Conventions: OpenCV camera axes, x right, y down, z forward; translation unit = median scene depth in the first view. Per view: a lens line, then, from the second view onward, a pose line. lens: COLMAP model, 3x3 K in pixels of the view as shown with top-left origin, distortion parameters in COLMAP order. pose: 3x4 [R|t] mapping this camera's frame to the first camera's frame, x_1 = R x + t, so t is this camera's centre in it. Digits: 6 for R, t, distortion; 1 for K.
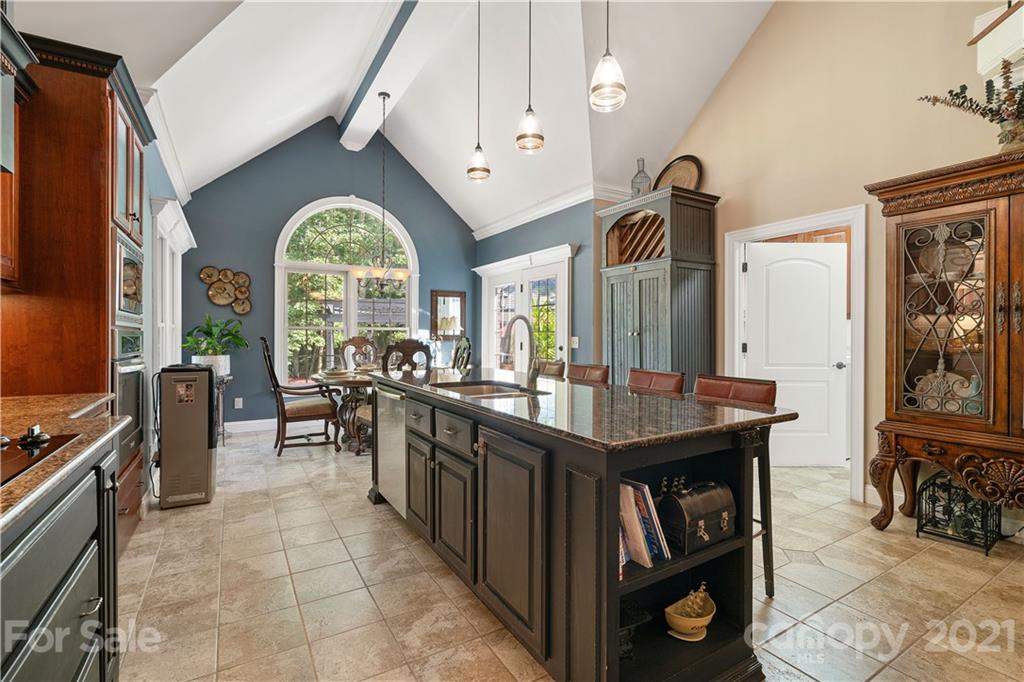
lens RADIAL K [[467.6, 0, 512.9], [0, 467.6, 333.4], [0, 0, 1]] dist [0.001120, -0.000758]
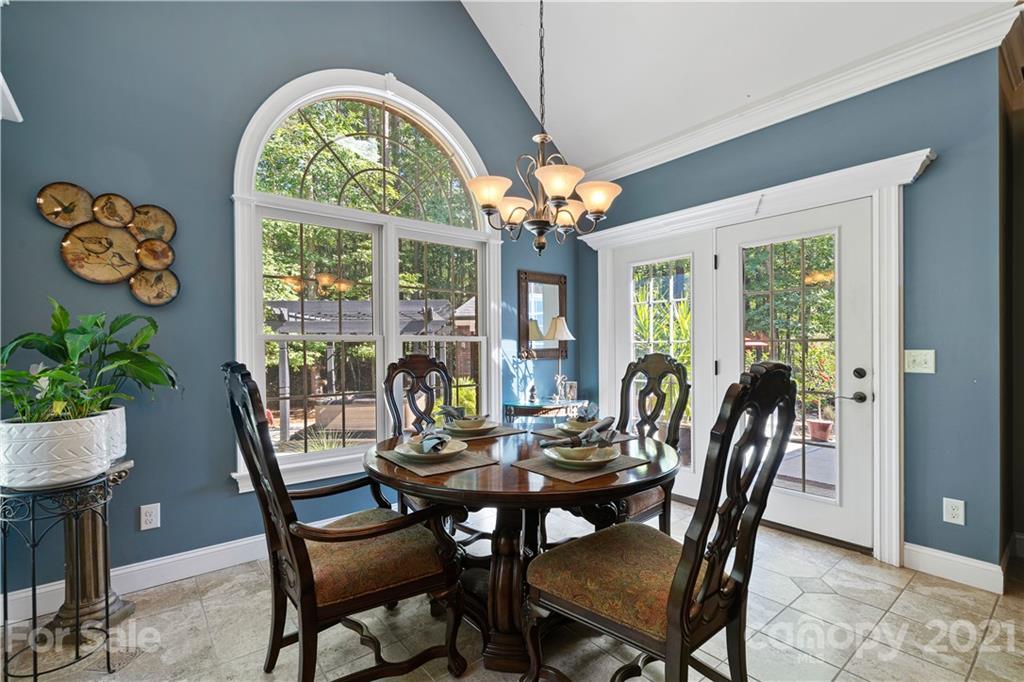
lens RADIAL K [[467.6, 0, 512.4], [0, 467.6, 347.7], [0, 0, 1]] dist [0.001120, -0.000758]
pose [[0.990115, -0.011924, 0.139752, -0.319901], [0.011485, 0.999926, 0.003946, -0.001095], [-0.139789, -0.002302, 0.990179, 0.536135]]
